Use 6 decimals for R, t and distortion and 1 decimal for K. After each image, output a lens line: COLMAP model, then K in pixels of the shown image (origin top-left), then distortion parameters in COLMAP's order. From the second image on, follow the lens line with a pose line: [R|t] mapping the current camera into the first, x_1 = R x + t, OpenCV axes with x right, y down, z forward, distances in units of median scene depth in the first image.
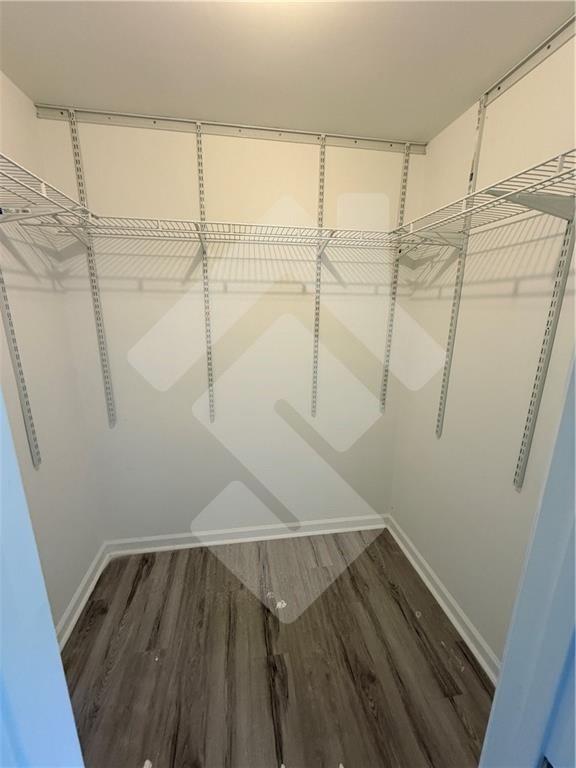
lens RADIAL K [[307.1, 0, 289.7], [0, 307.1, 383.1], [0, 0, 1]] dist [0.001026, 0.000405]
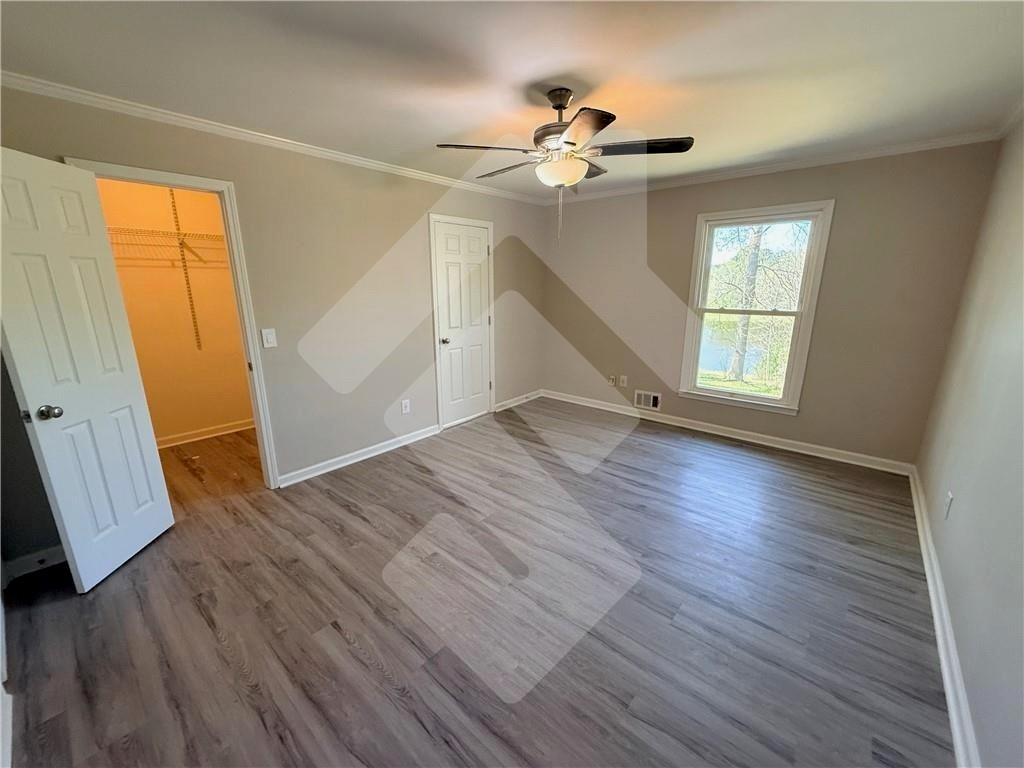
lens RADIAL K [[409.5, 0, 511.9], [0, 409.5, 390.9], [0, 0, 1]] dist [0.001026, 0.000405]
pose [[0.773320, -0.164633, 0.612268, -0.002596], [0.158923, 0.985202, 0.064186, 0.461770], [-0.613775, 0.047667, 0.788041, -1.642395]]
